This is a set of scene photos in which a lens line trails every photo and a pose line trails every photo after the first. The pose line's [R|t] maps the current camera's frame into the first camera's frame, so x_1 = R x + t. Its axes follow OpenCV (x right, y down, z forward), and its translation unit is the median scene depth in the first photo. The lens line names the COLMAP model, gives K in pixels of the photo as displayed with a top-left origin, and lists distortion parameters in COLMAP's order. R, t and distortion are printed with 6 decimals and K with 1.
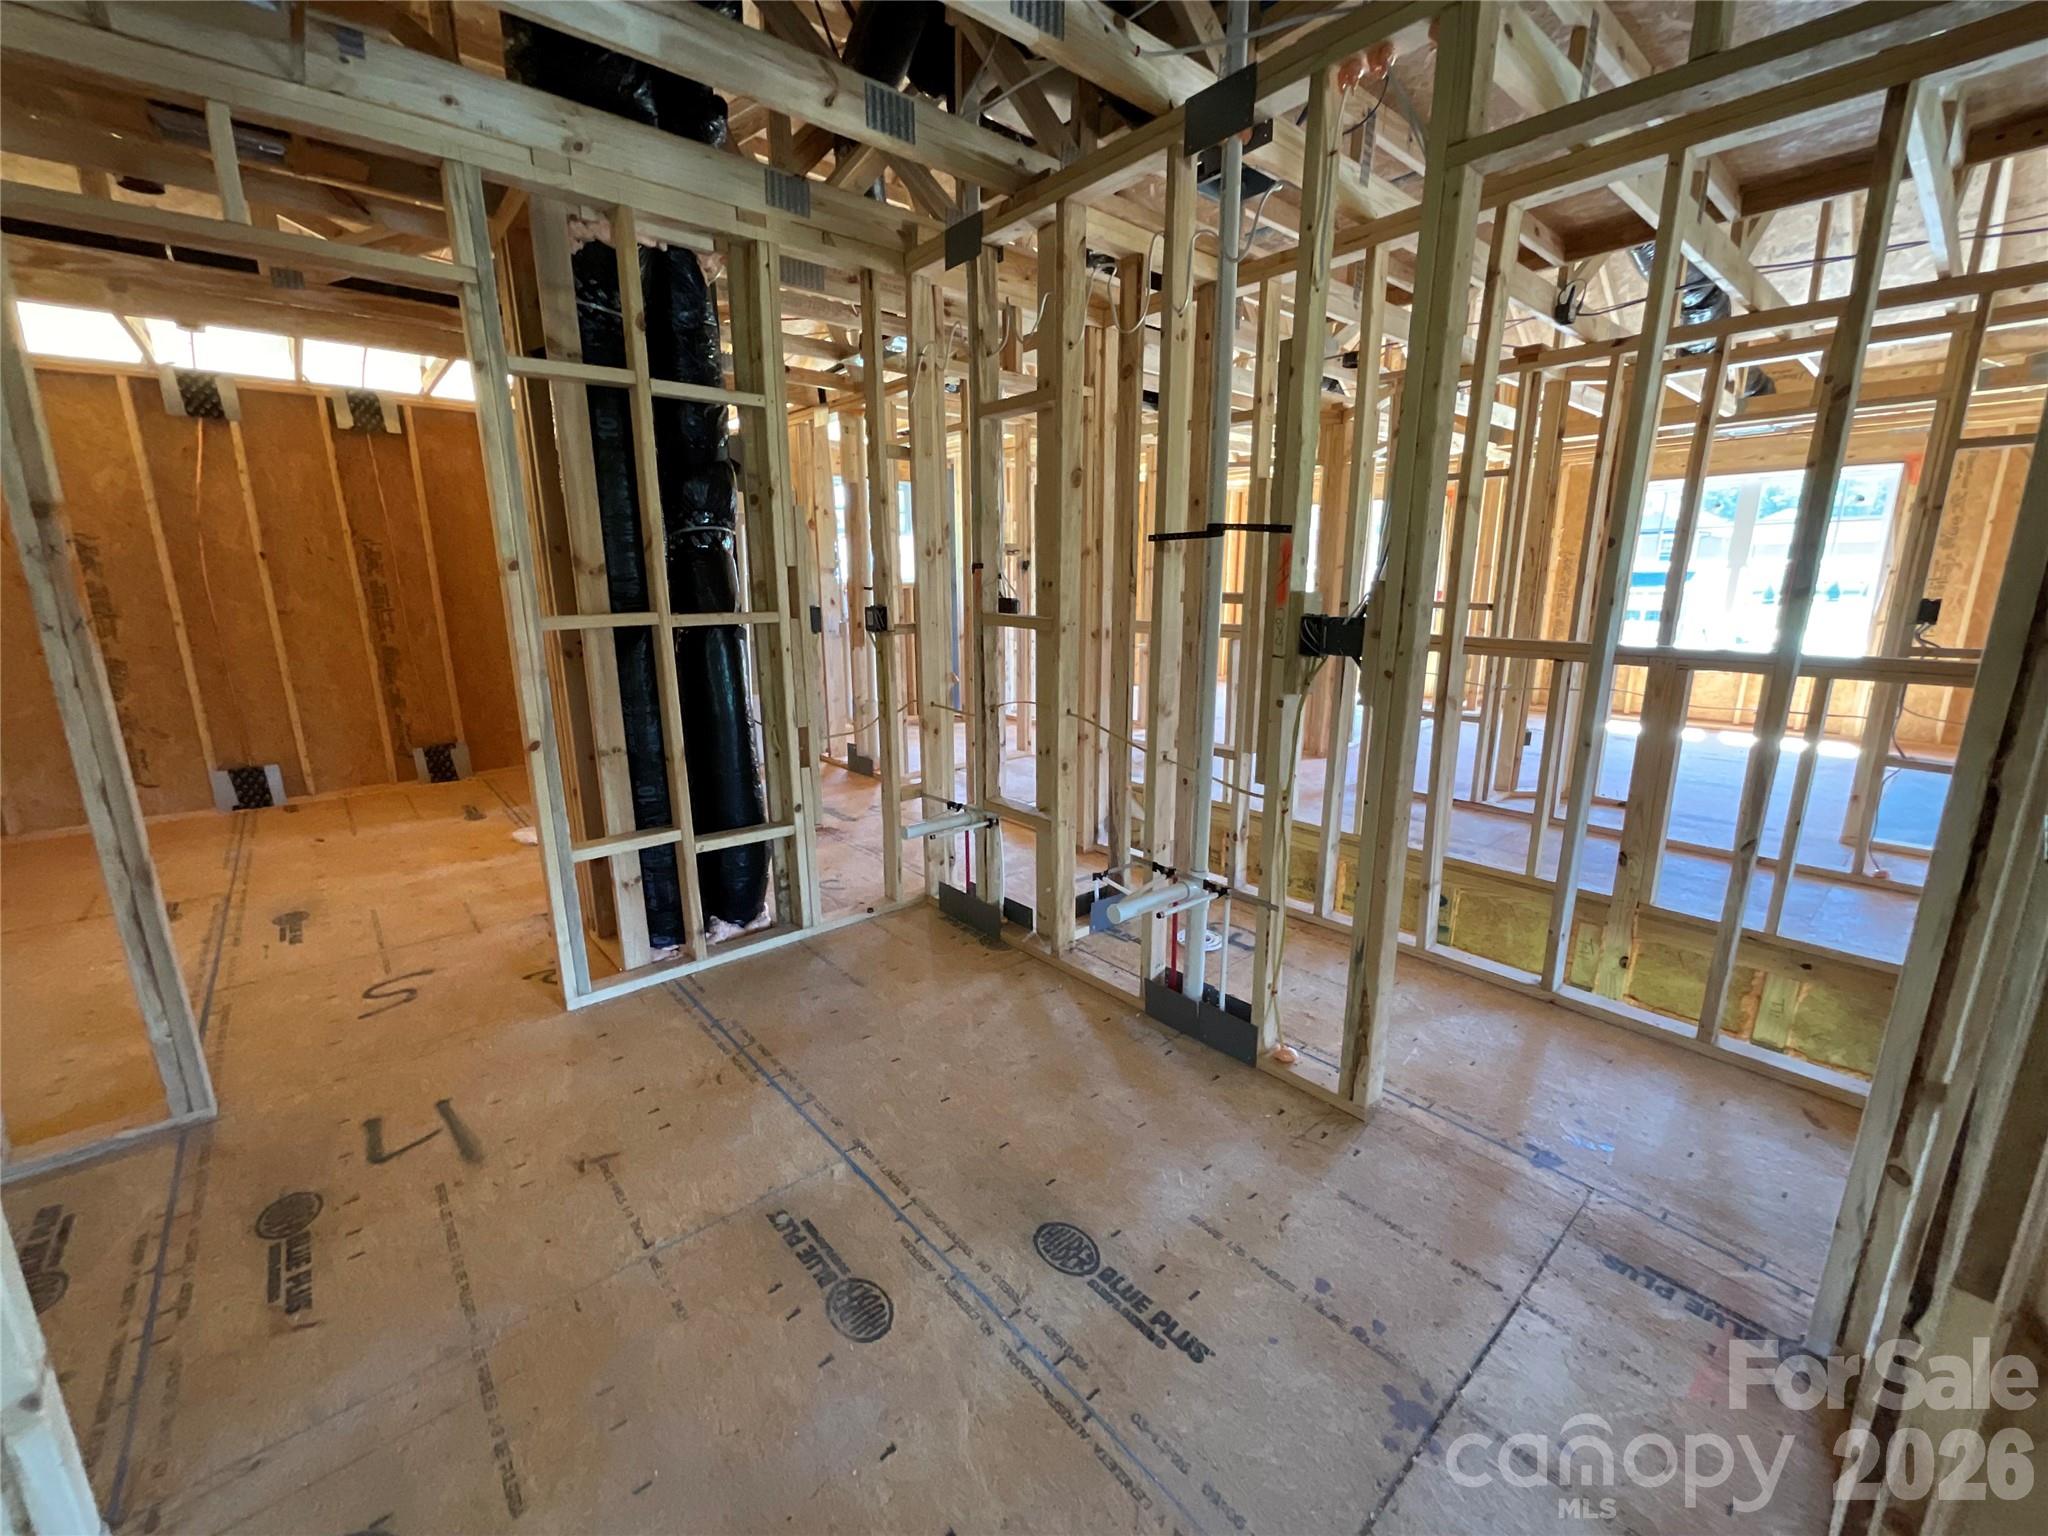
lens RADIAL K [[837.8, 0, 1032.8], [0, 837.8, 770.4], [0, 0, 1]] dist [0.001274, -0.000250]
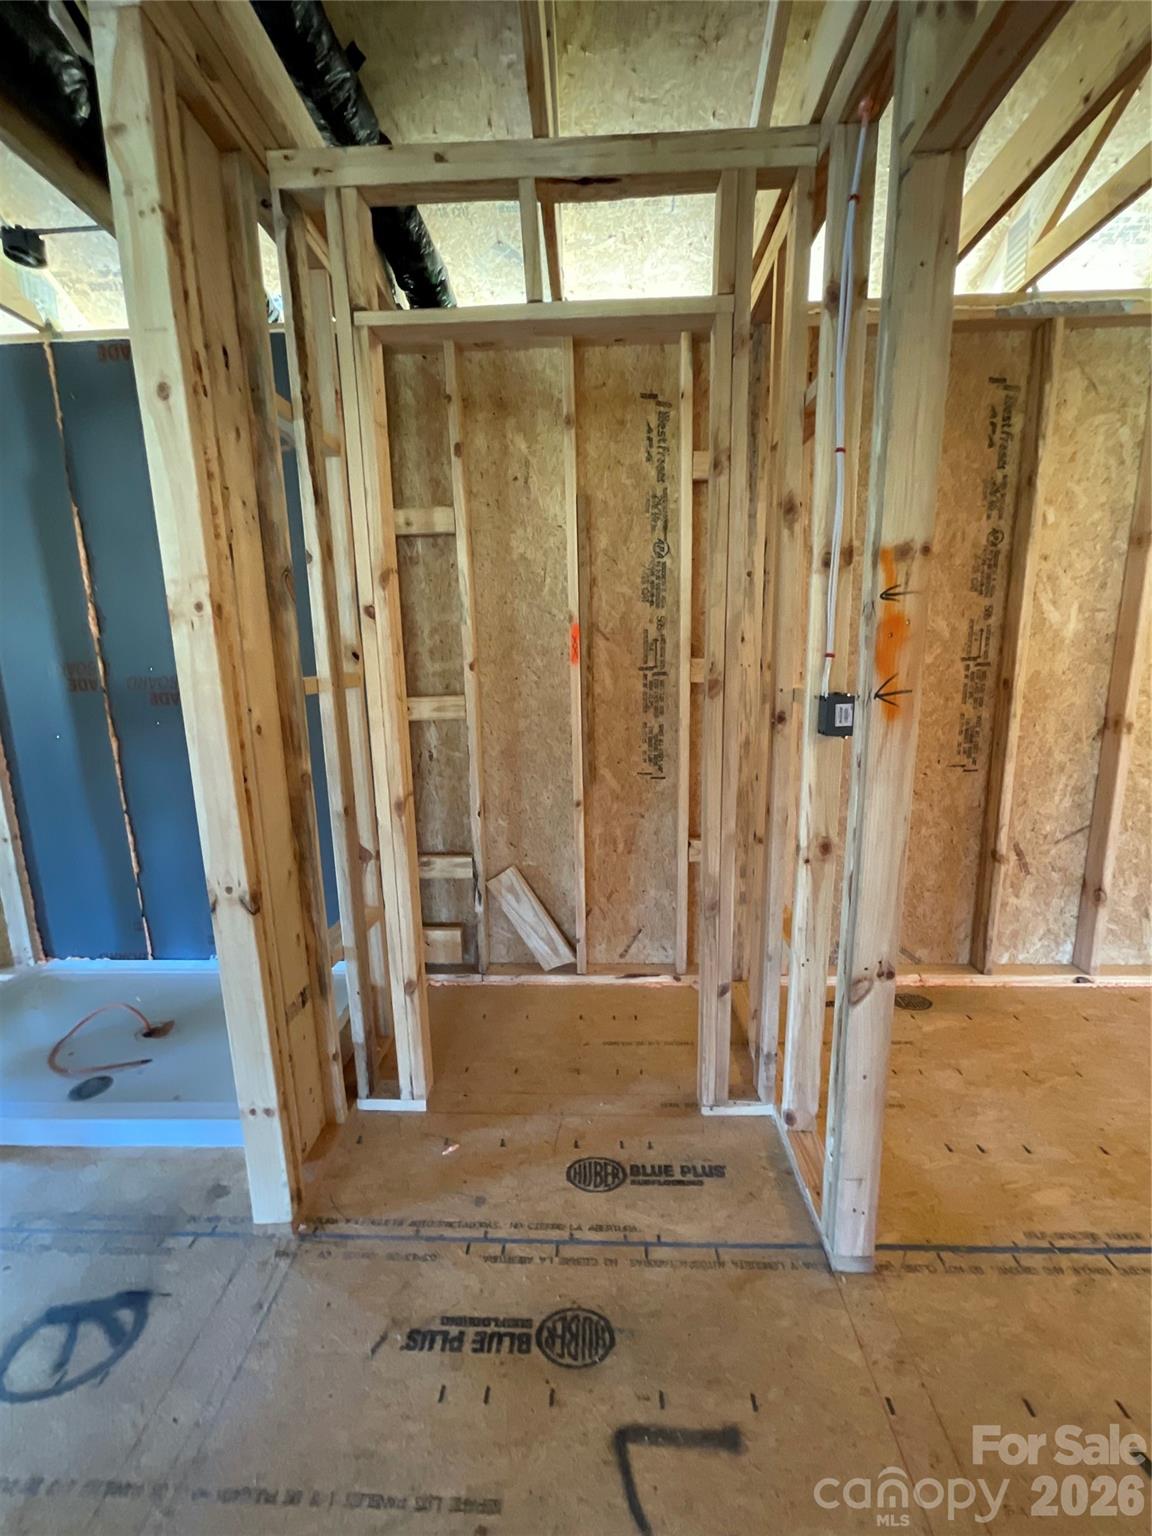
lens RADIAL K [[620.8, 0, 570.9], [0, 620.8, 776.3], [0, 0, 1]] dist [0.000063, 0.000101]
pose [[-0.682778, 0.154694, -0.714062, -0.292891], [-0.142591, 0.930322, 0.337888, -0.151604], [0.716577, 0.332521, -0.613145, 0.706691]]
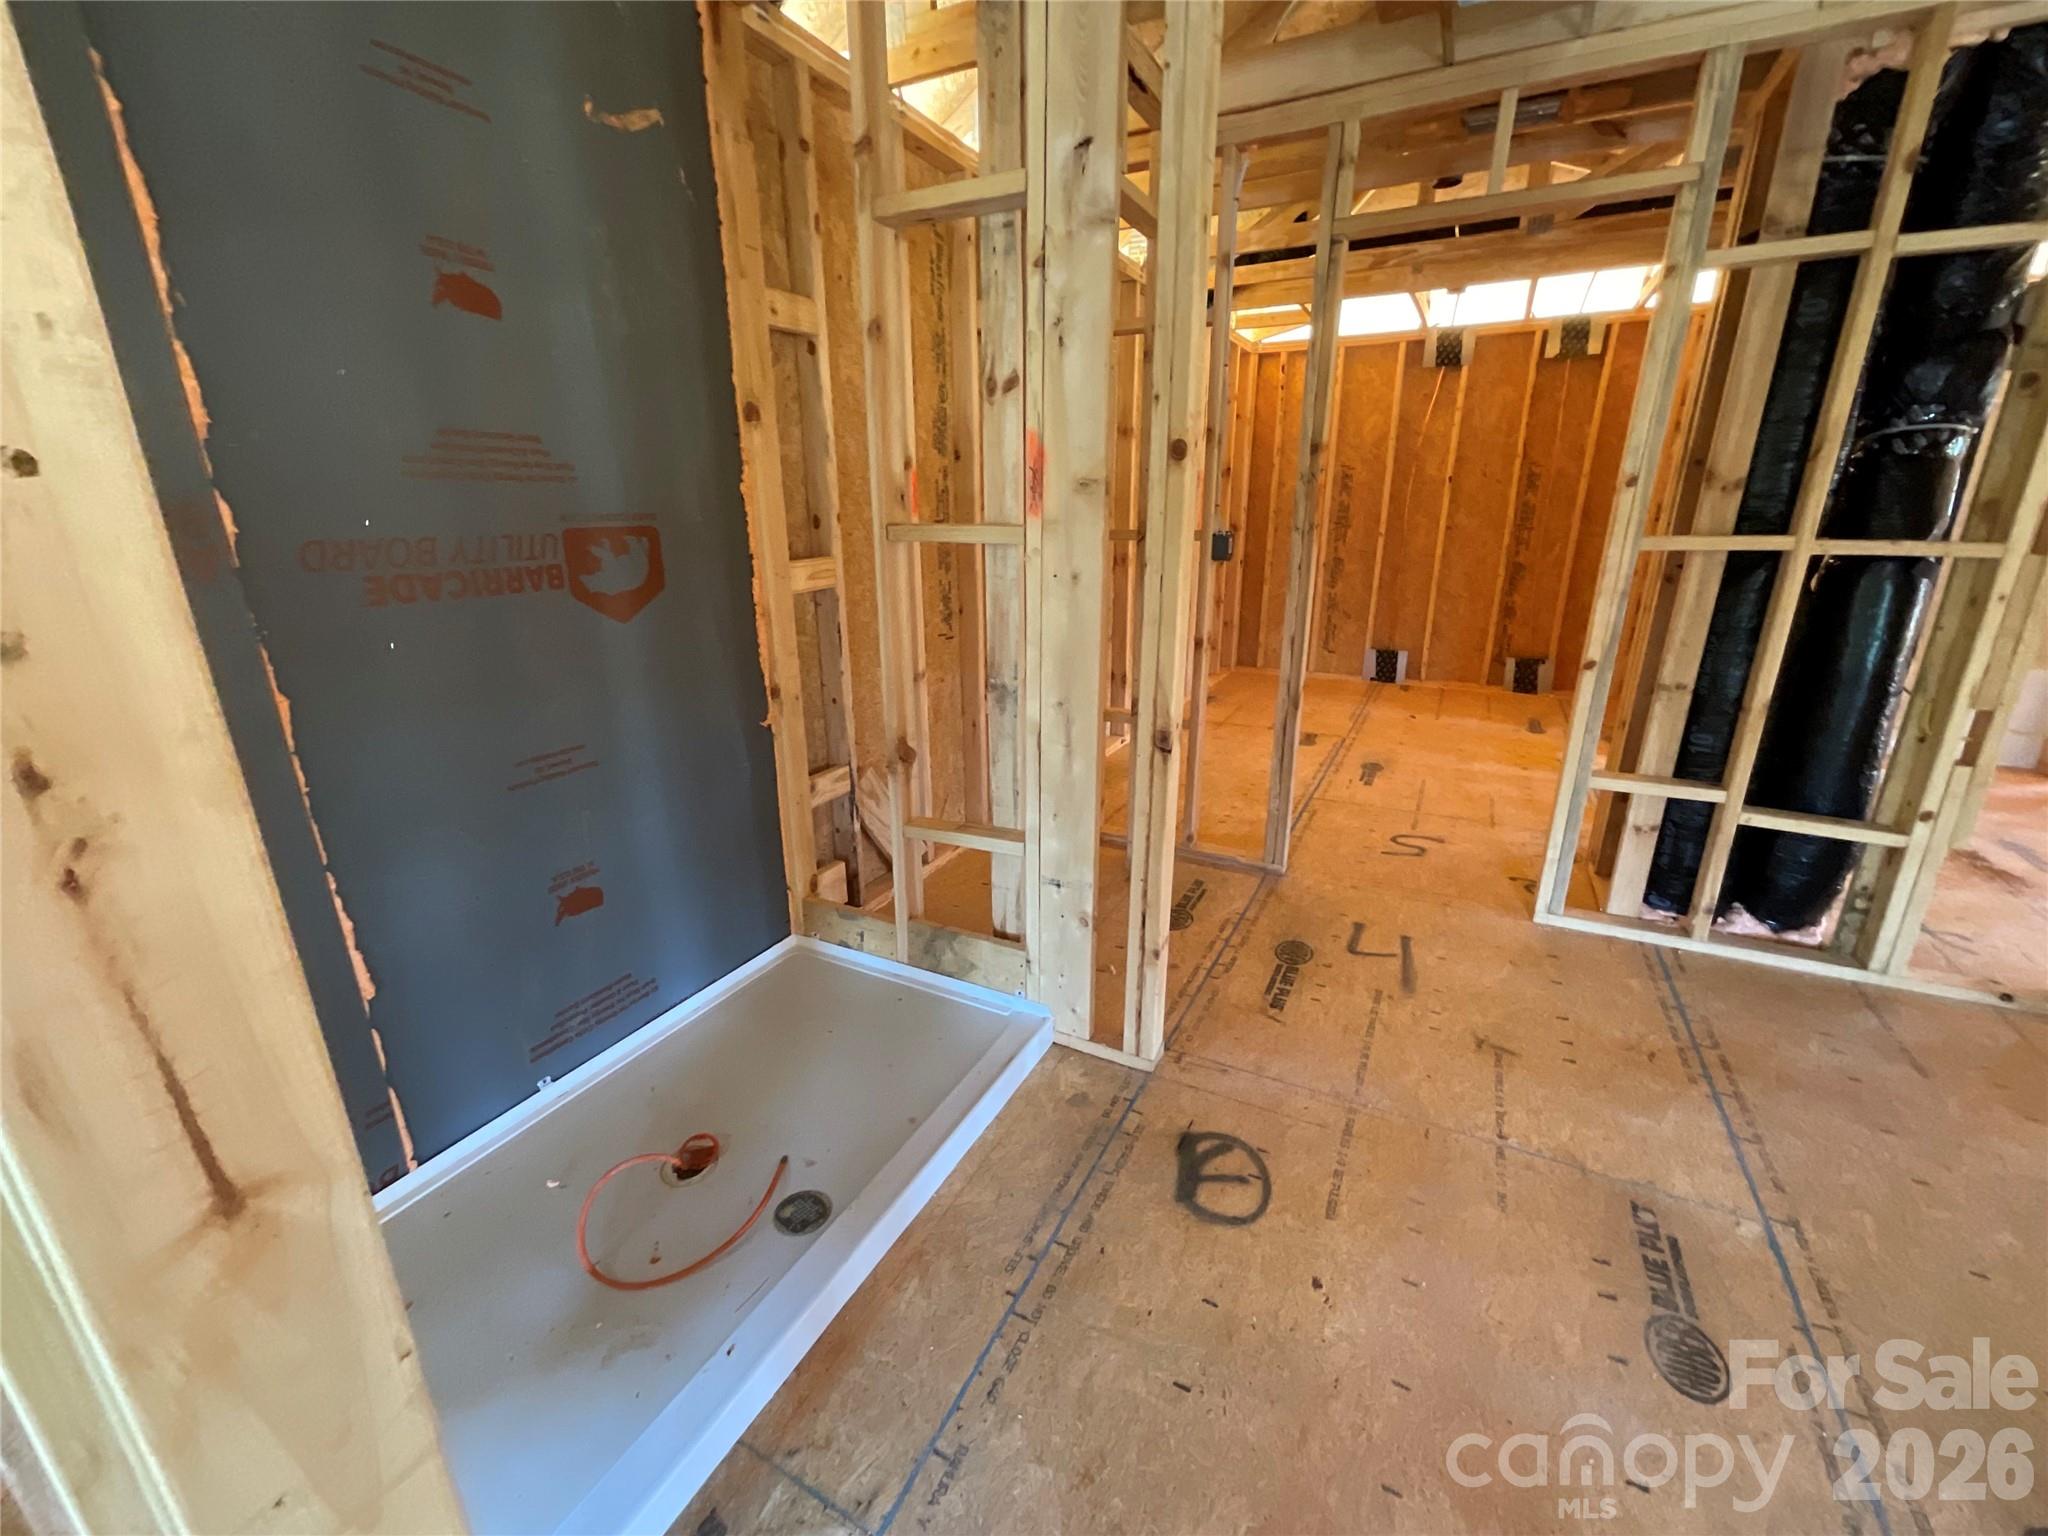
lens RADIAL K [[837.8, 0, 1032.8], [0, 837.8, 770.4], [0, 0, 1]] dist [0.001274, -0.000250]
pose [[0.377119, 0.282735, -0.881954, 0.064467], [-0.207378, 0.953864, 0.217114, 0.010095], [0.902649, 0.101020, 0.418353, -0.013571]]
